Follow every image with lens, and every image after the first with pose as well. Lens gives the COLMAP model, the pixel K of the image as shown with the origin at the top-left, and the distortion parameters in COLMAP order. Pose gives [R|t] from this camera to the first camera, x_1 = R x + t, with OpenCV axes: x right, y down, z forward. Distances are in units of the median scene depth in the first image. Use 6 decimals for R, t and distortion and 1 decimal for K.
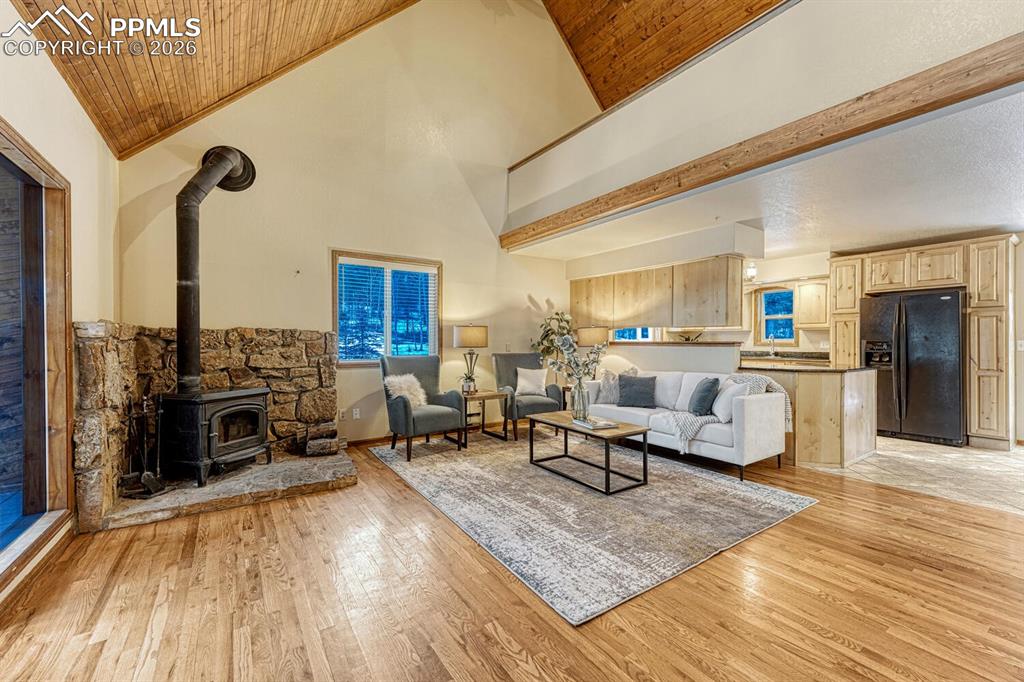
lens RADIAL K [[413.4, 0, 515.7], [0, 413.4, 341.3], [0, 0, 1]] dist [-0.000230, 0.000070]
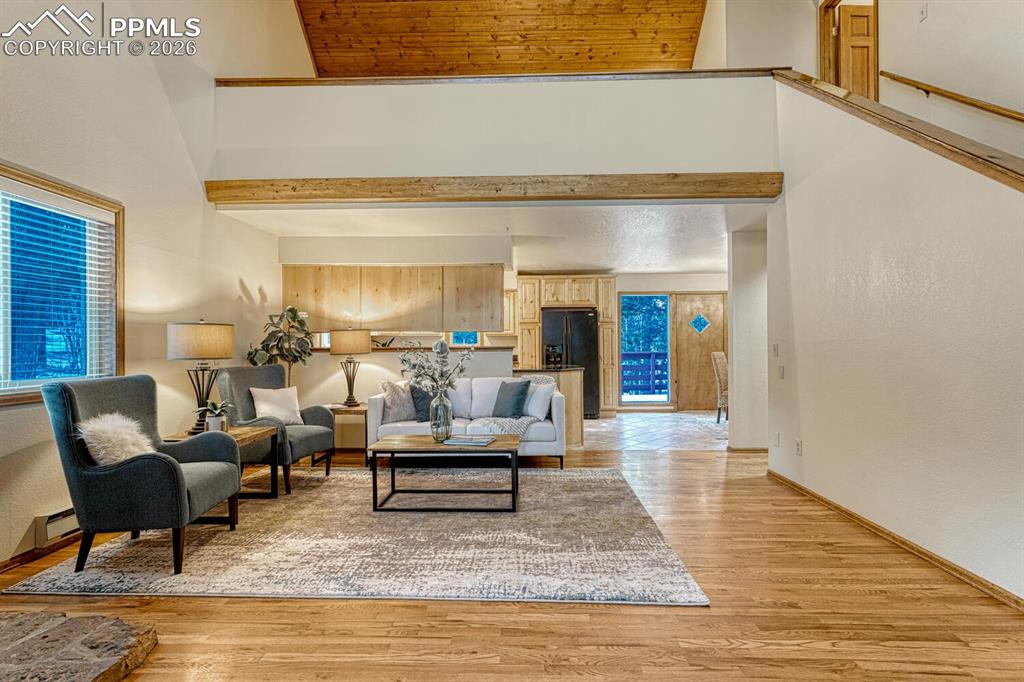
lens RADIAL K [[482.7, 0, 512.3], [0, 482.7, 342.5], [0, 0, 1]] dist [0.003805, -0.000090]
pose [[0.593460, 0.000105, 0.804863, -0.484793], [0.007297, 0.999958, -0.005511, -0.002712], [-0.804830, 0.009144, 0.593435, 0.262414]]
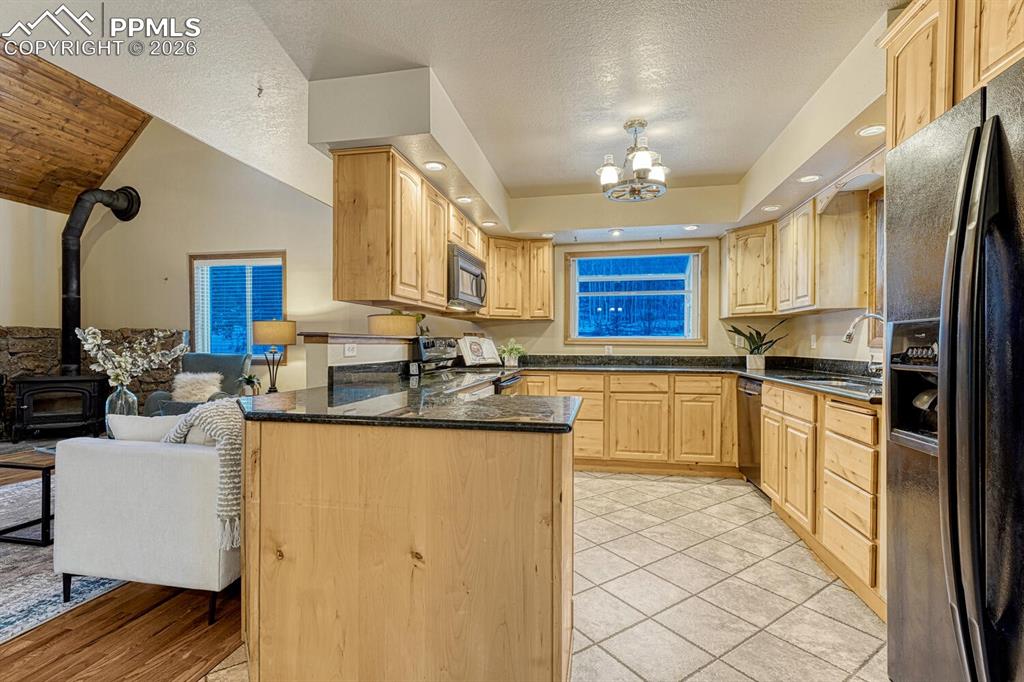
lens RADIAL K [[457.7, 0, 513.5], [0, 457.7, 349.1], [0, 0, 1]] dist [-0.001278, 0.000666]
pose [[0.699081, 0.003387, -0.715035, 1.097546], [-0.001359, 0.999993, 0.003408, 0.022755], [0.715041, -0.001411, 0.699081, 0.828875]]
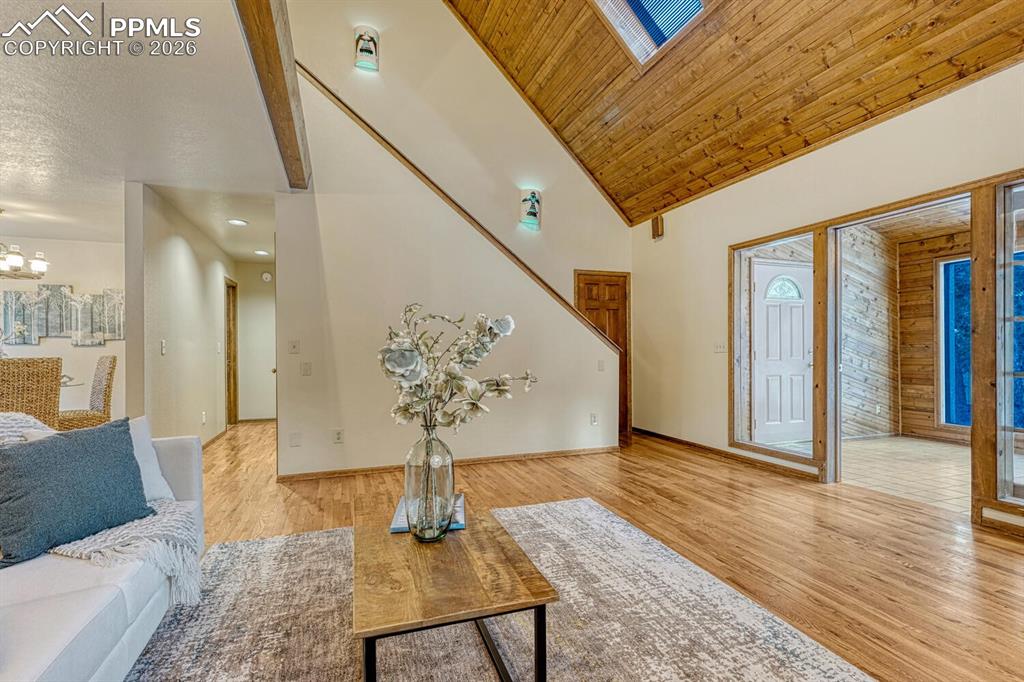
lens RADIAL K [[482.7, 0, 519.0], [0, 482.7, 347.9], [0, 0, 1]] dist [0.003805, -0.000090]
pose [[-0.970302, 0.006215, 0.241815, -0.026168], [0.006225, 0.999980, -0.000721, 0.017208], [-0.241815, 0.000806, -0.970322, 1.236603]]
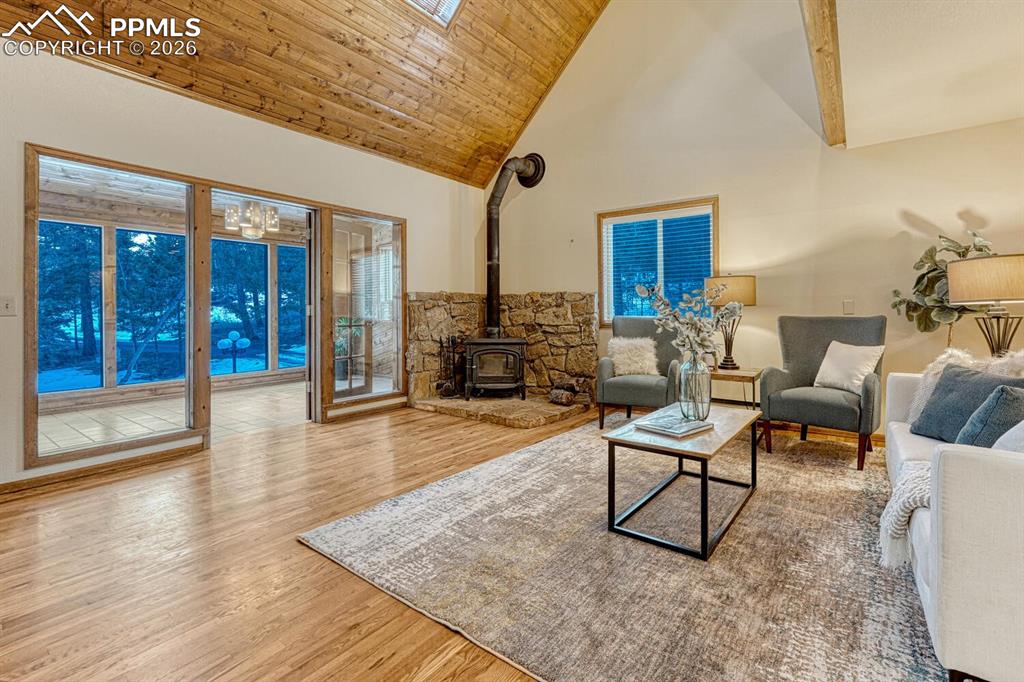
lens RADIAL K [[457.7, 0, 518.5], [0, 457.7, 309.3], [0, 0, 1]] dist [-0.001278, 0.000666]
pose [[0.326852, -0.007965, -0.945042, 0.621460], [0.003777, 0.999968, -0.007122, 0.028155], [0.945068, -0.001241, 0.326871, 0.470564]]
